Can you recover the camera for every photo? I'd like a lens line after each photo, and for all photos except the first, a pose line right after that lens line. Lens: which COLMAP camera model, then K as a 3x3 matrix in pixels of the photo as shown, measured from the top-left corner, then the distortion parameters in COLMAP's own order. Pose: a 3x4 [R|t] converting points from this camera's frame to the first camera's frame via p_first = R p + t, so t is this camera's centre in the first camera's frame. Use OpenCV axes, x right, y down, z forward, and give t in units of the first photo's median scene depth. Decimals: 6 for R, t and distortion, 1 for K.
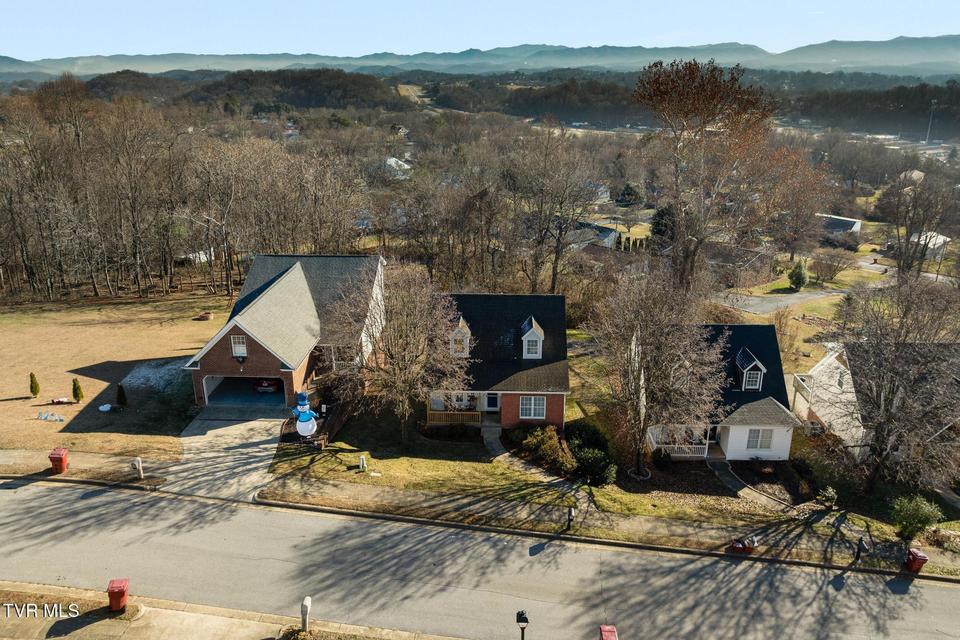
lens RADIAL K [[675.2, 0, 484.6], [0, 675.2, 280.5], [0, 0, 1]] dist [-0.038925, 0.003939]
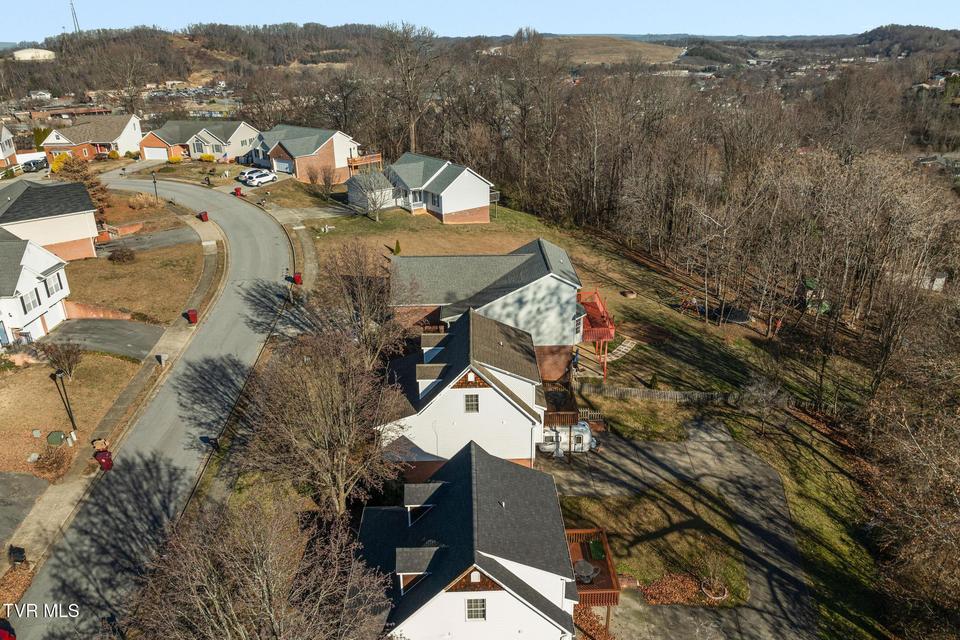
lens RADIAL K [[683.7, 0, 485.1], [0, 683.7, 315.0], [0, 0, 1]] dist [-0.041342, 0.008410]
pose [[0.063438, 0.381285, -0.922278, 1.102631], [-0.291498, 0.890919, 0.348270, -0.422398], [0.954466, 0.246749, 0.167662, 1.024698]]
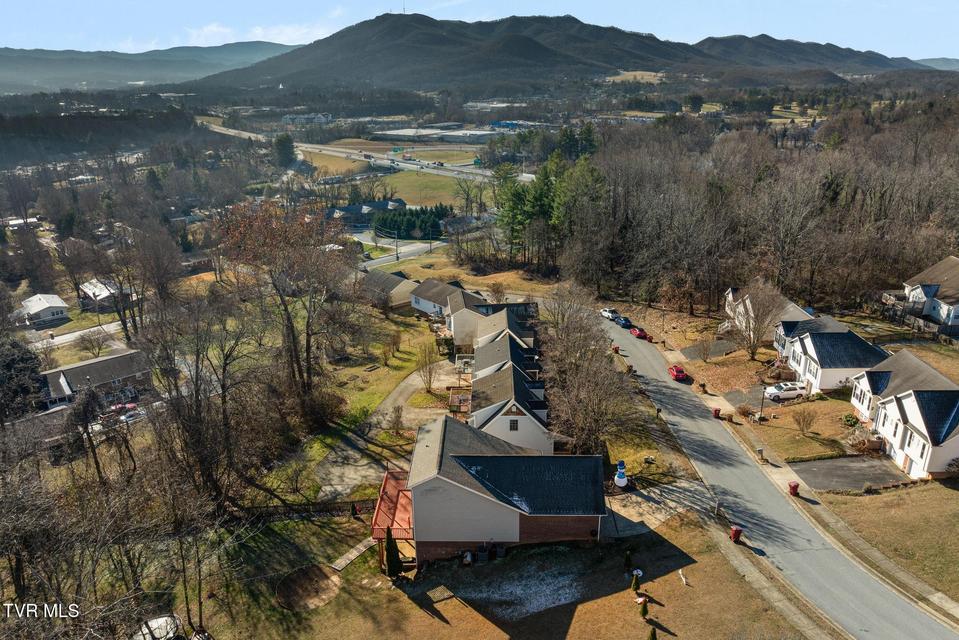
lens RADIAL K [[683.0, 0, 484.6], [0, 683.0, 315.0], [0, 0, 1]] dist [-0.041342, 0.008410]
pose [[-0.031974, -0.331400, 0.942948, -1.662578], [0.307007, 0.894566, 0.324806, -0.760983], [-0.951170, 0.299877, 0.073139, 1.088057]]
